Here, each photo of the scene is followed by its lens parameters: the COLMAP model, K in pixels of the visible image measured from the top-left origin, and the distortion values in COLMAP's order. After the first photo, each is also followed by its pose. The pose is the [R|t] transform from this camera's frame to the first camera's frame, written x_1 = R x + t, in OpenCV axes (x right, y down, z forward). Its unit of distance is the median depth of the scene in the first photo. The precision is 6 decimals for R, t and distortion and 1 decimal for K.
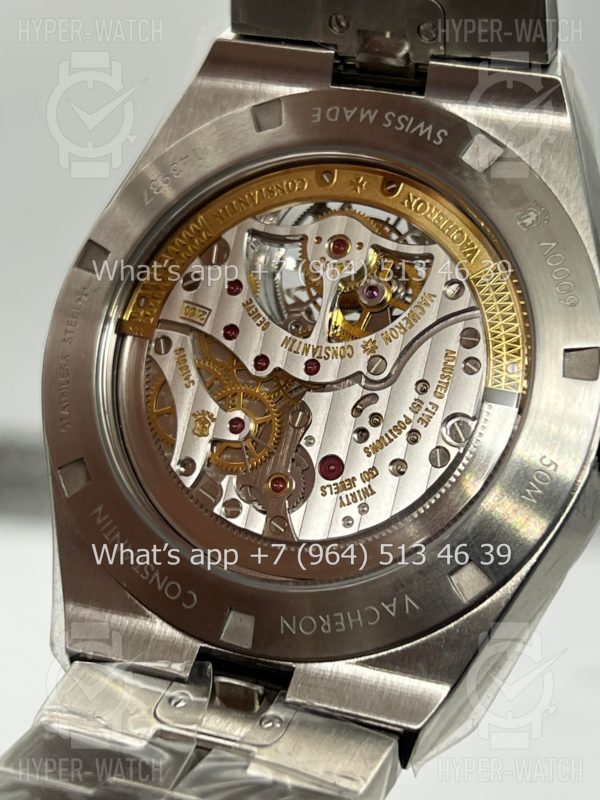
lens RADIAL K [[1893.0, 0, 300.0], [0, 1893.0, 400.0], [0, 0, 1]] dist [0.240992, -0.285254]
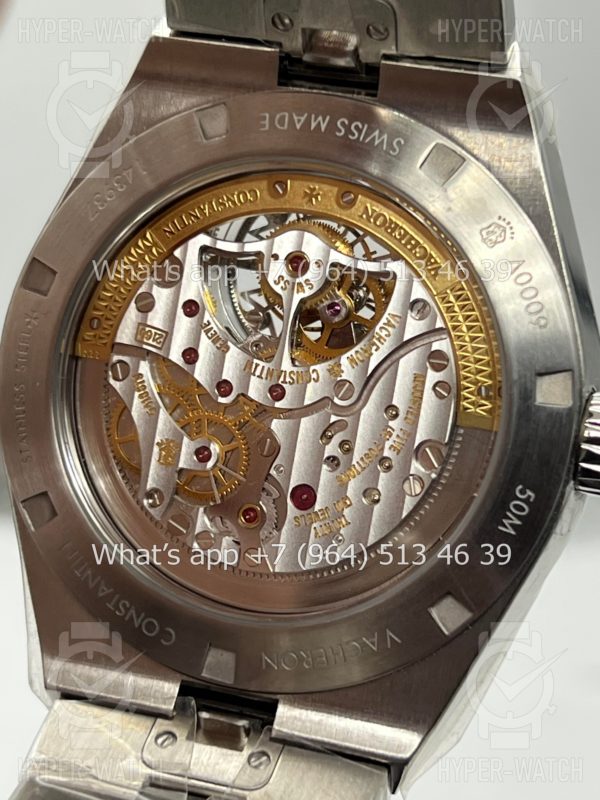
lens RADIAL K [[1893.0, 0, 300.0], [0, 1893.0, 400.0], [0, 0, 1]] dist [0.240992, -0.285254]
pose [[0.997186, -0.063573, 0.039740, -0.020767], [0.055655, 0.982857, 0.175768, -0.183467], [-0.050233, -0.173062, 0.983629, 0.041646]]
